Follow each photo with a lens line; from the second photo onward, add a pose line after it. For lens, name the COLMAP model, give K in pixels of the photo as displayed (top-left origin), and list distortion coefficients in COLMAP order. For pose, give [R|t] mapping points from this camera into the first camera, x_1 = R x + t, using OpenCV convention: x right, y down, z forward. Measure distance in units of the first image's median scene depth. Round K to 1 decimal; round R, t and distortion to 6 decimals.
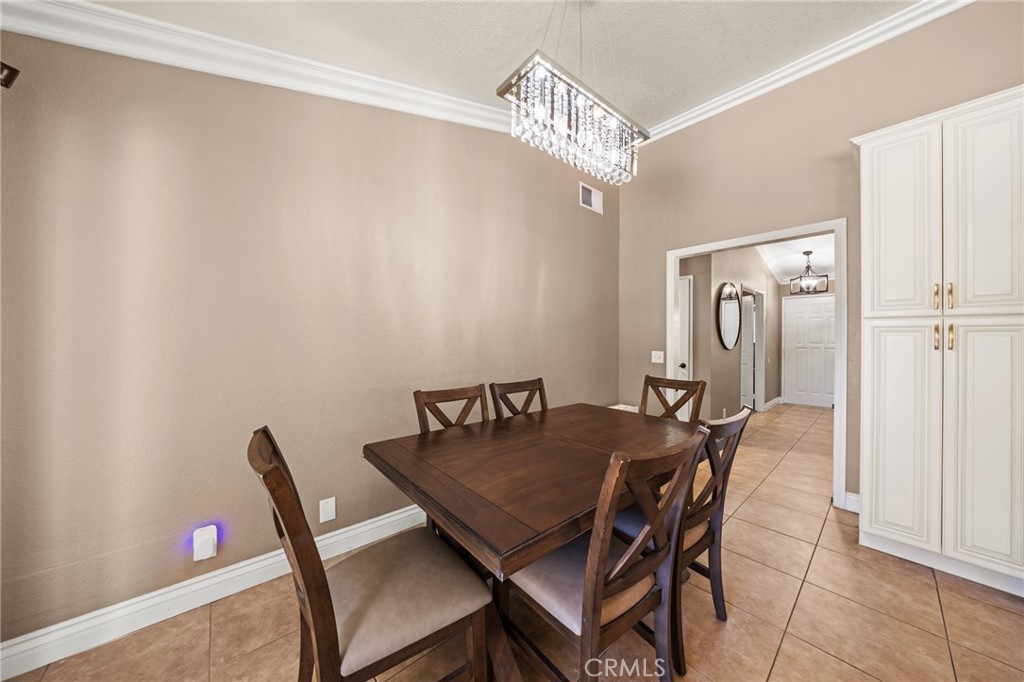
lens RADIAL K [[335.9, 0, 510.5], [0, 335.9, 337.5], [0, 0, 1]] dist [-0.002801, -0.000891]
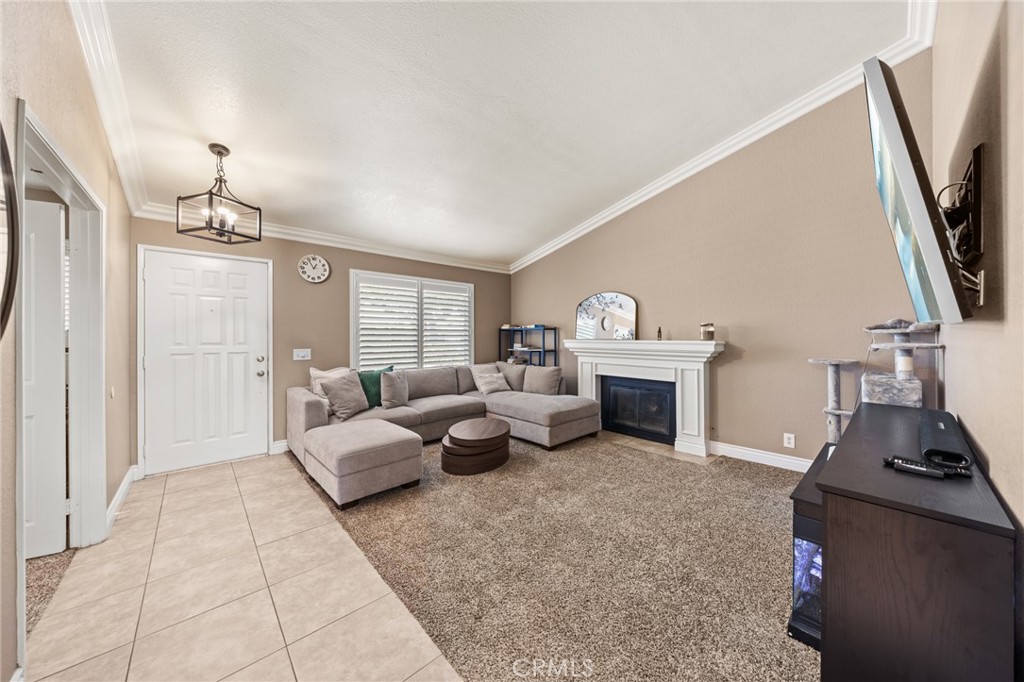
lens RADIAL K [[335.9, 0, 513.5], [0, 335.9, 336.6], [0, 0, 1]] dist [-0.002801, -0.000891]
pose [[-0.029822, -0.009731, 0.999508, 0.966088], [0.007457, 0.999923, 0.009957, 0.010335], [-0.999527, 0.007751, -0.029748, 1.432259]]
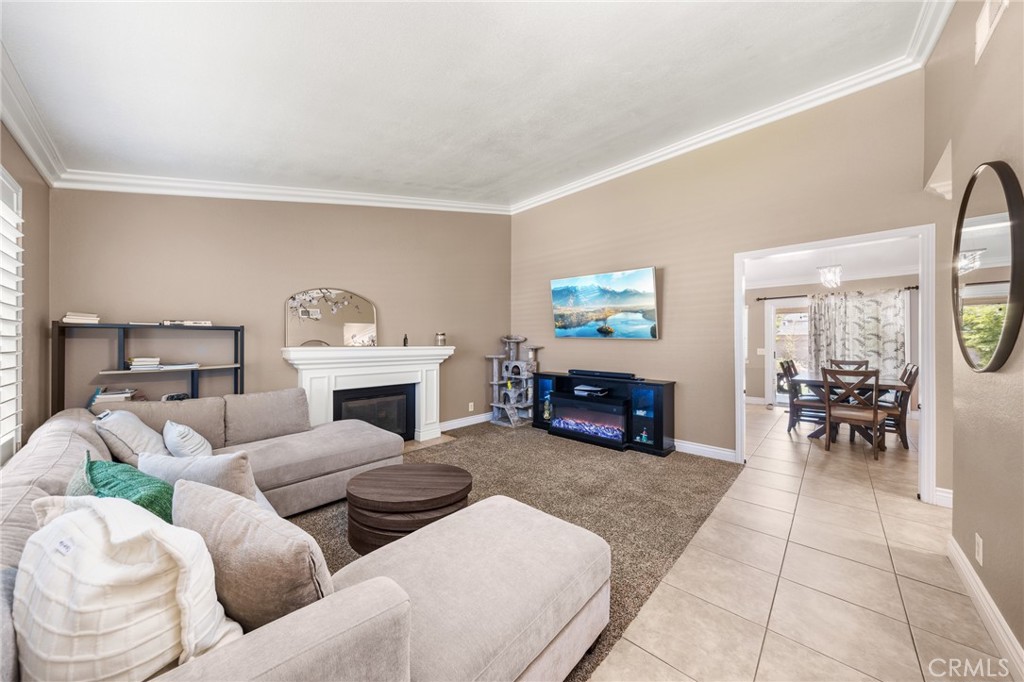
lens RADIAL K [[335.9, 0, 513.3], [0, 335.9, 348.5], [0, 0, 1]] dist [-0.002801, -0.000891]
pose [[-0.992621, -0.006755, -0.121067, 2.239886], [-0.008624, 0.999852, 0.014919, 0.027733], [0.120949, 0.015853, -0.992532, 2.498272]]
